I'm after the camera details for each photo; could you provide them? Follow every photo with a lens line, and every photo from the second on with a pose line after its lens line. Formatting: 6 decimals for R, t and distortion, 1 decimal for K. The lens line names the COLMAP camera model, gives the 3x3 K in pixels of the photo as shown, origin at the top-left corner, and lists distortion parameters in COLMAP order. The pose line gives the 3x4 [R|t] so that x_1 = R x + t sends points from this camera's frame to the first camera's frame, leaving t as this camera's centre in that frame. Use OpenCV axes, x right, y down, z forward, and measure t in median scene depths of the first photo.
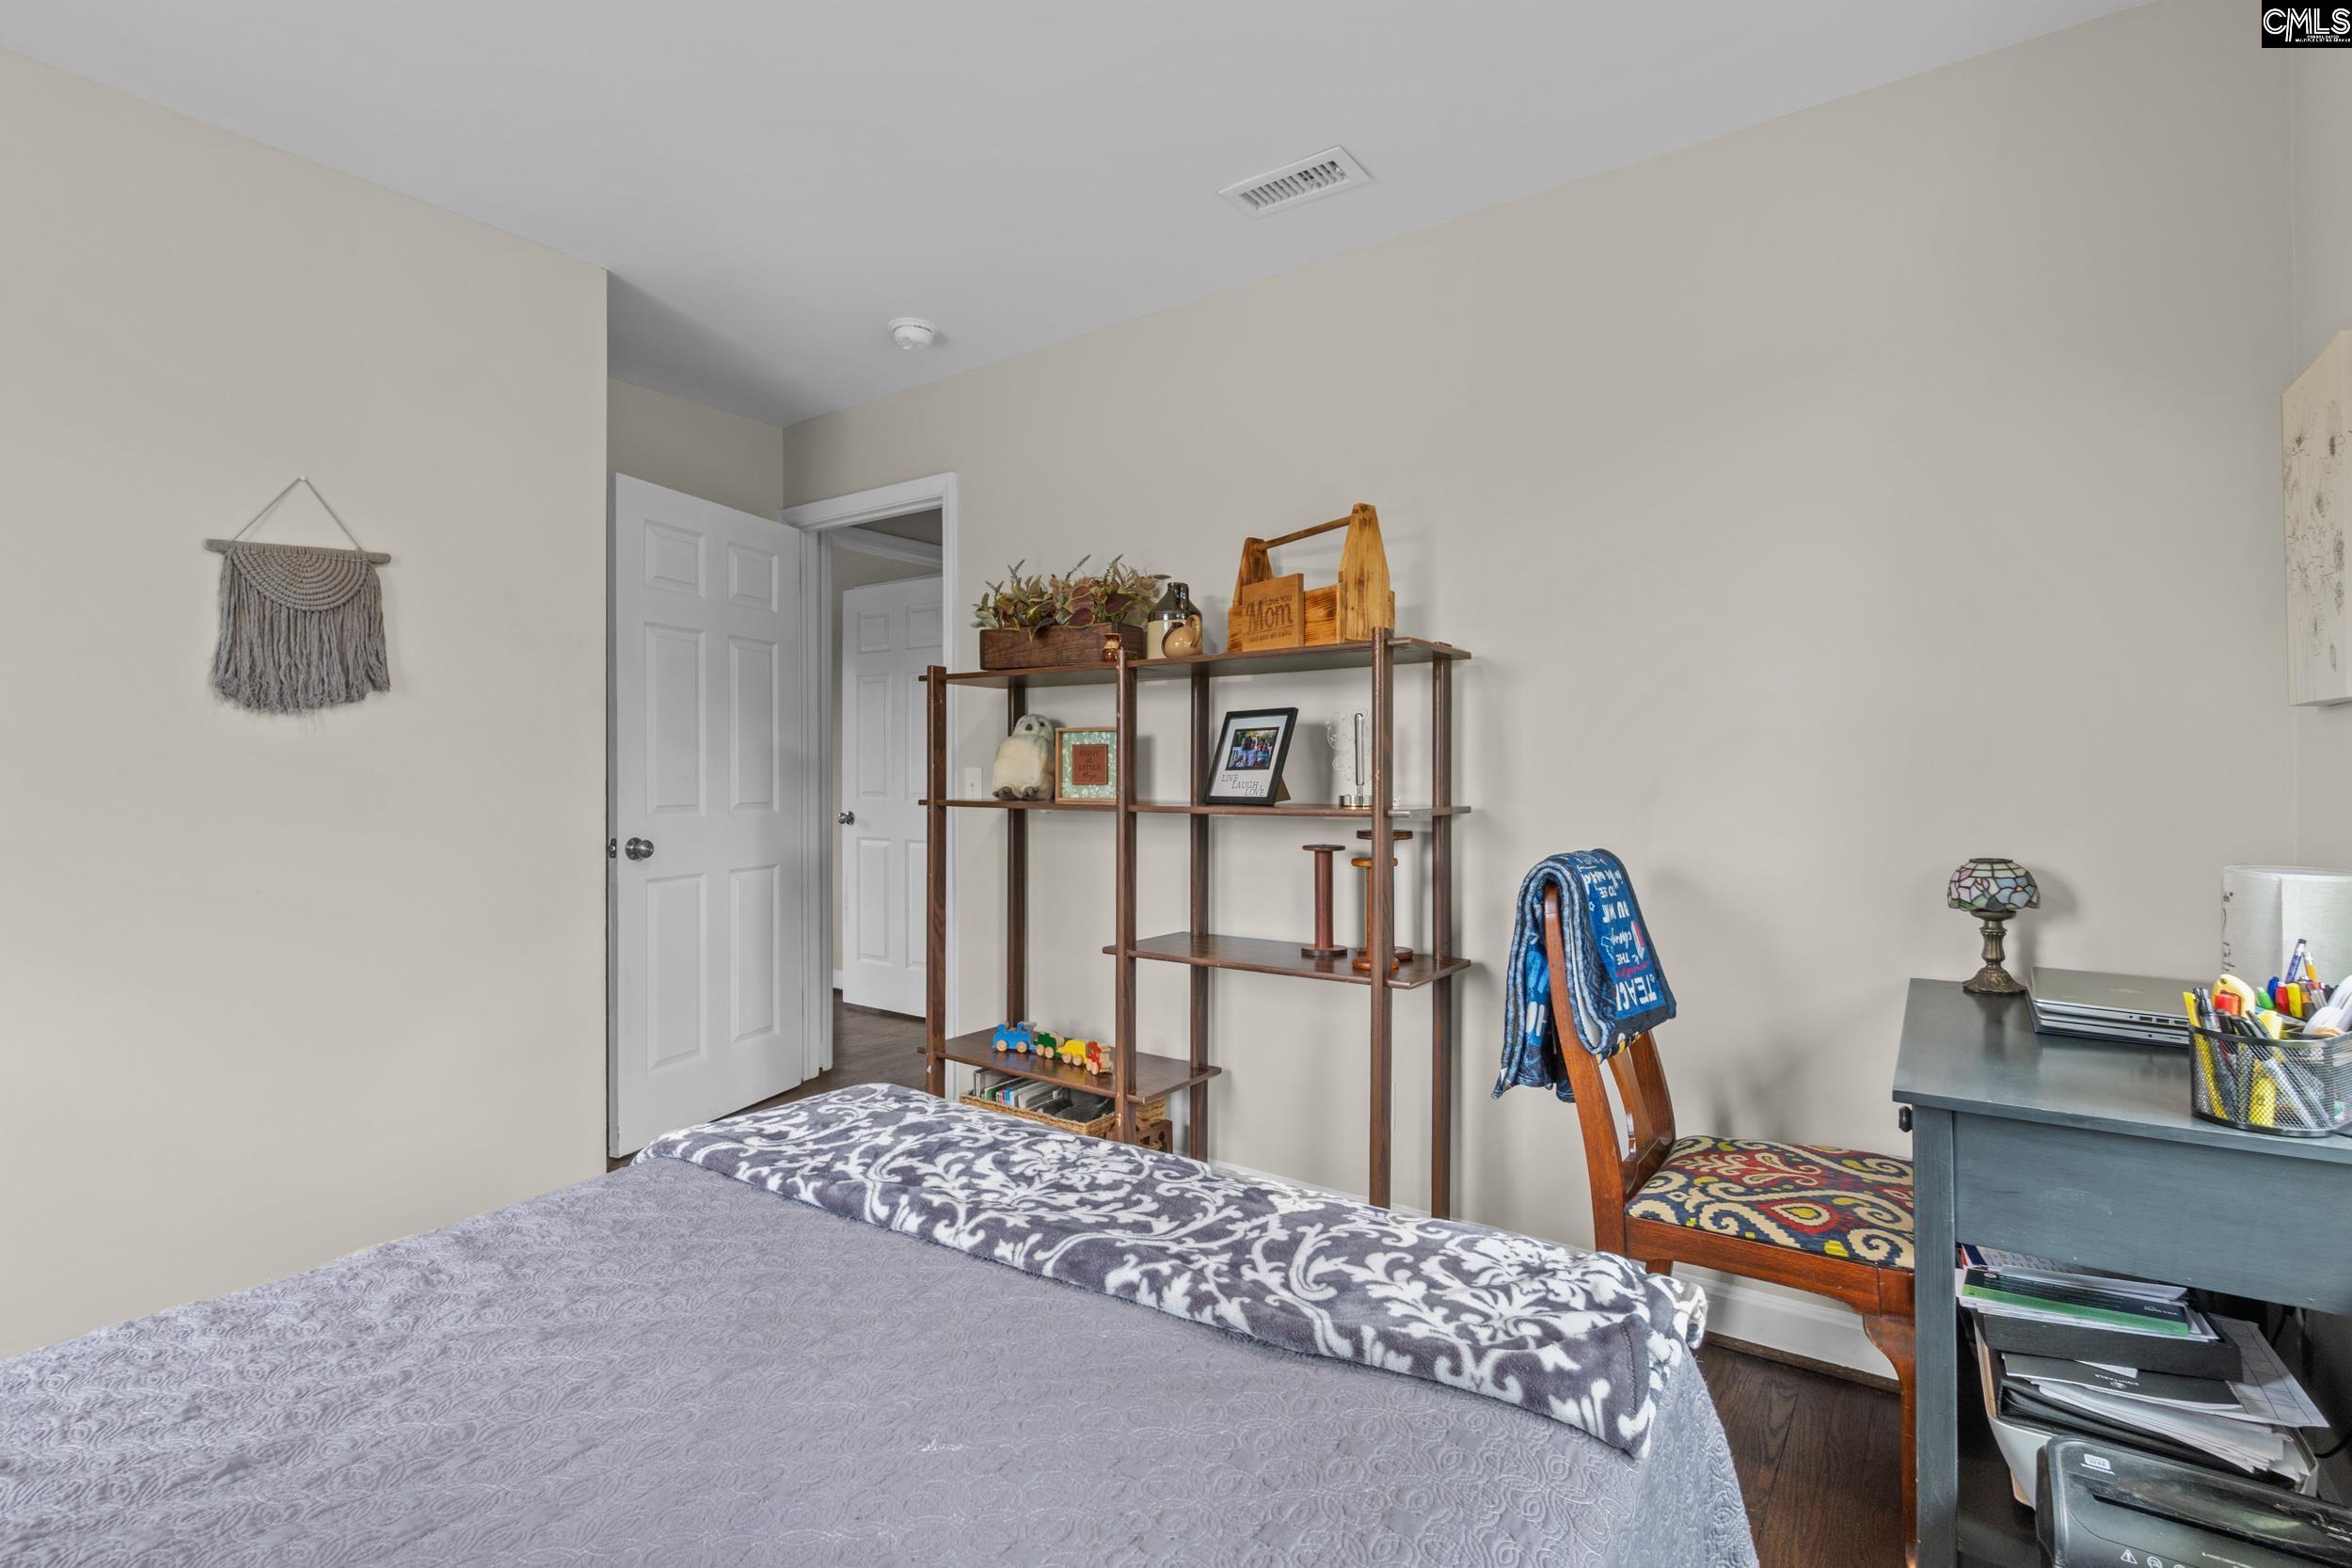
lens RADIAL K [[1085.3, 0, 1171.3], [0, 1085.3, 784.2], [0, 0, 1]] dist [-0.003861, -0.001530]
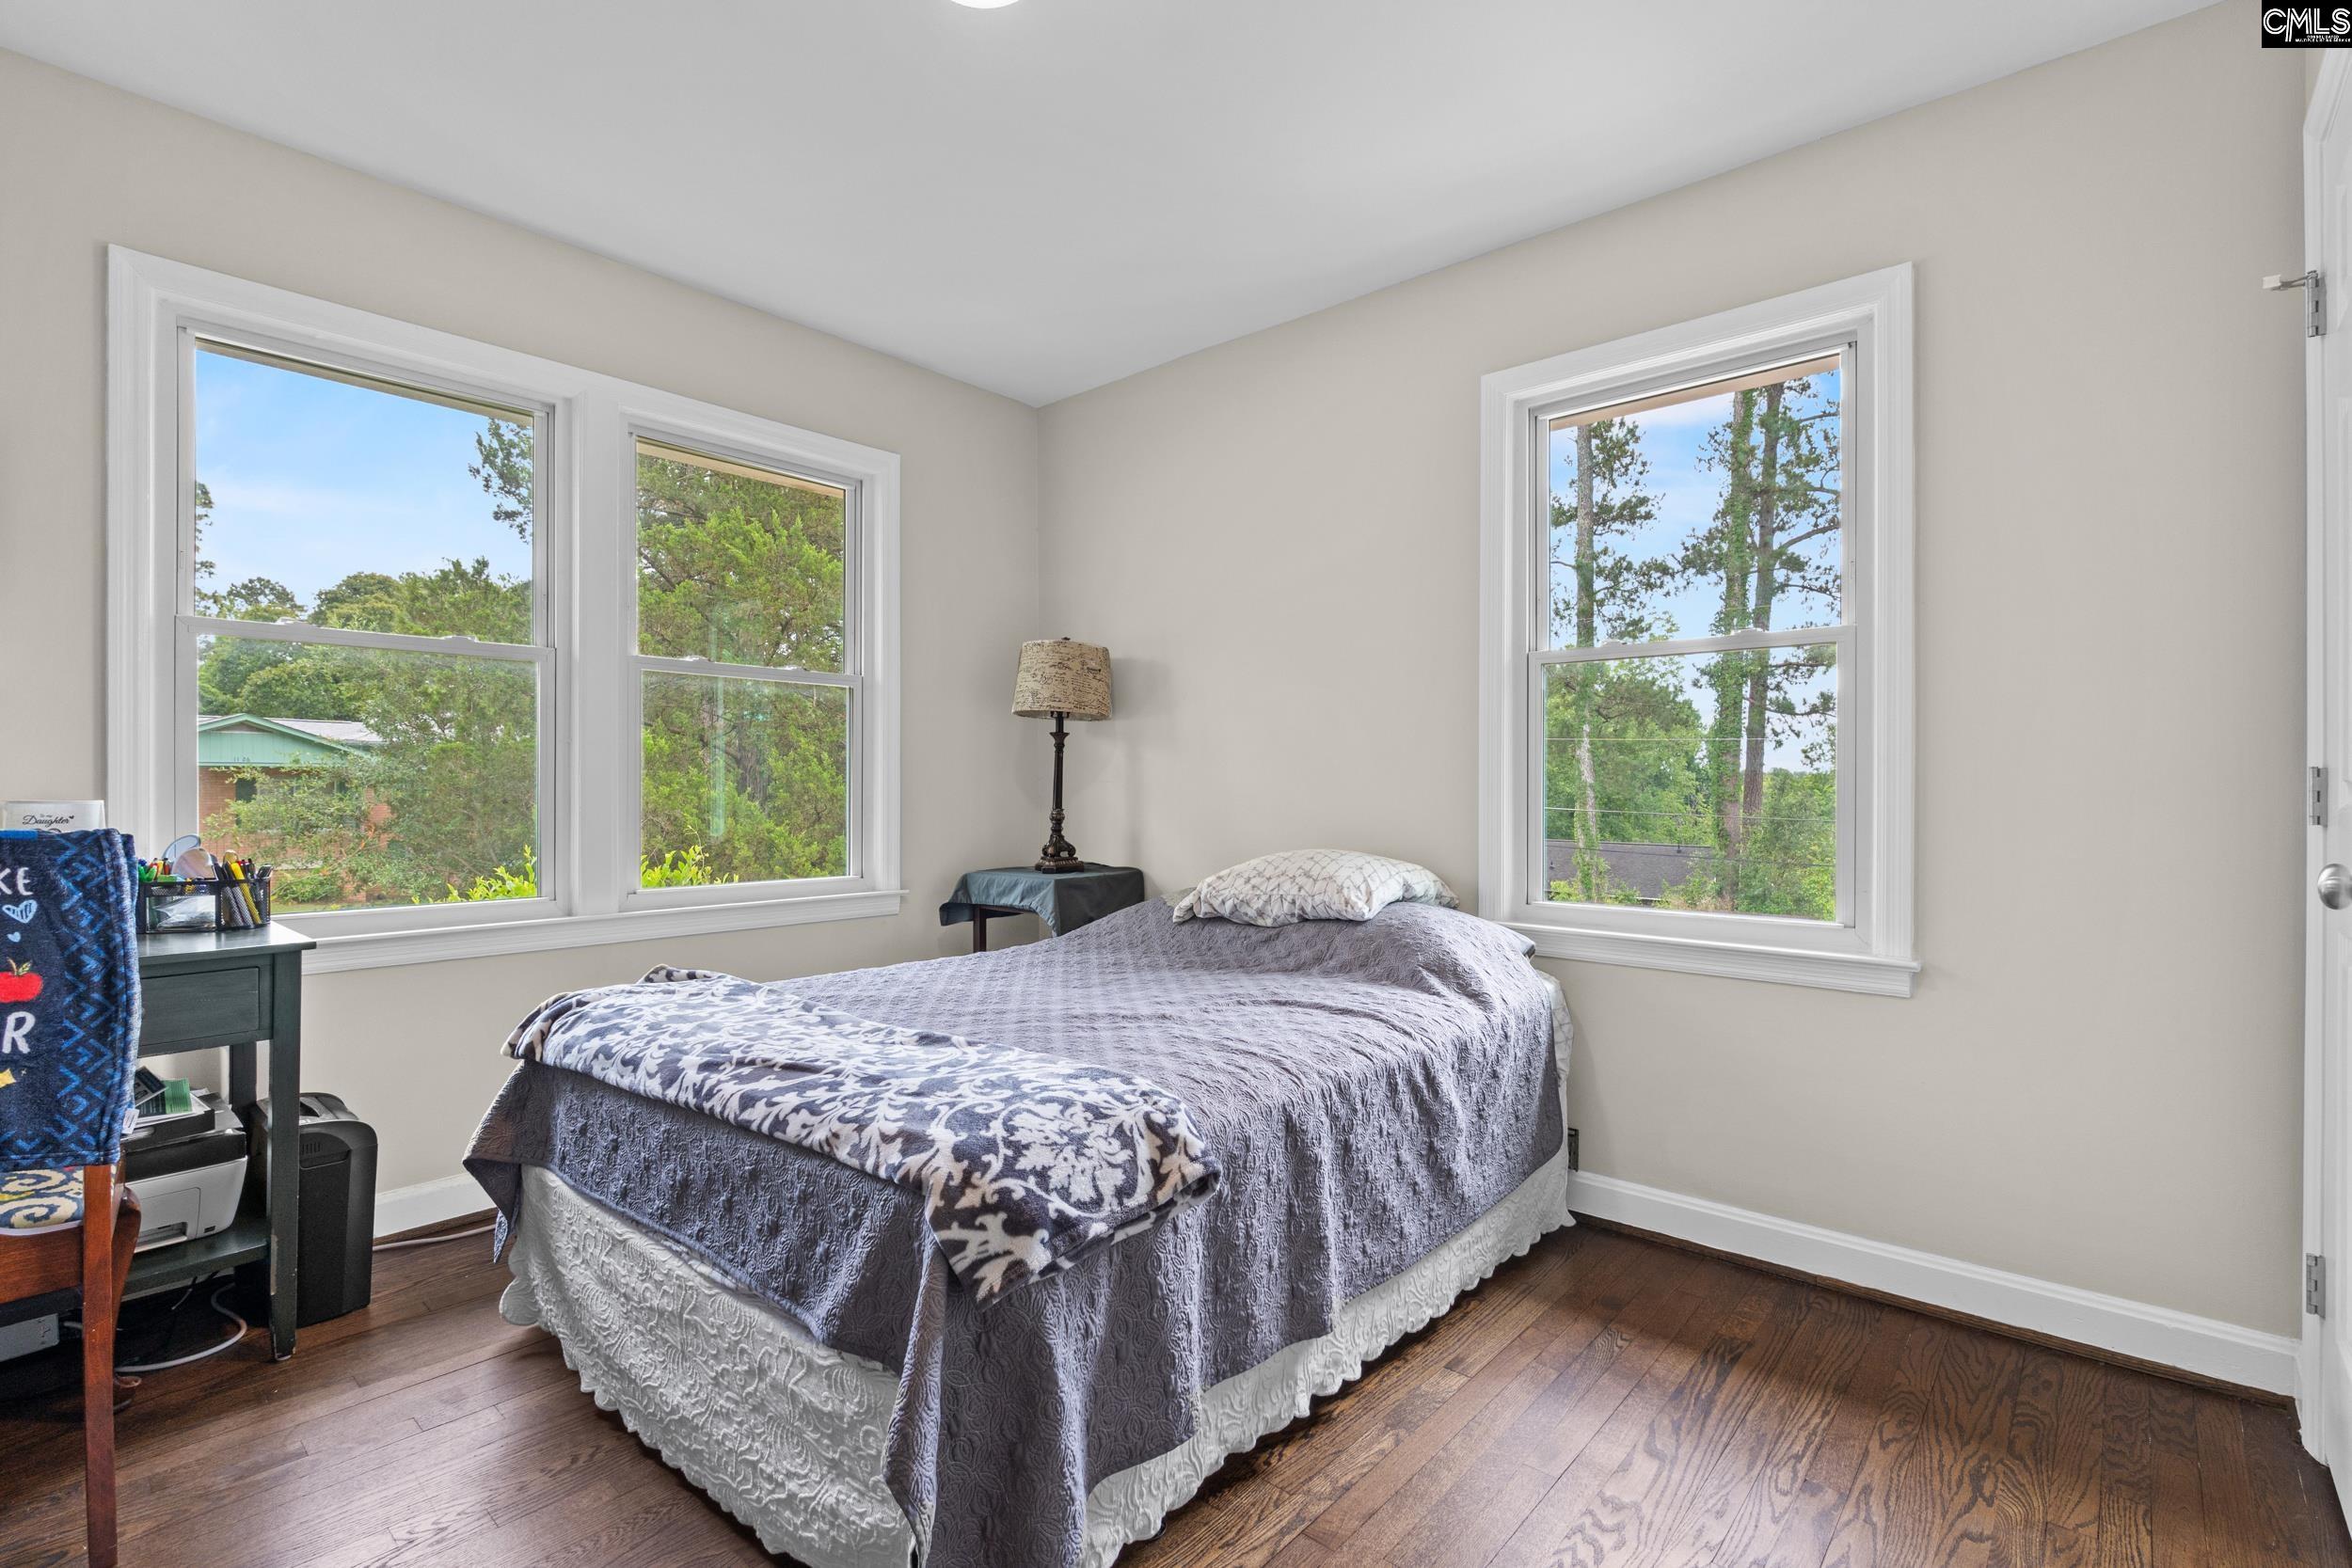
lens RADIAL K [[1085.3, 0, 1179.1], [0, 1085.3, 782.4], [0, 0, 1]] dist [-0.003861, -0.001530]
pose [[-0.987383, -0.002725, 0.158328, -0.352523], [-0.002928, 0.999995, -0.001052, 0.070724], [-0.158324, -0.001502, -0.987386, 2.077941]]
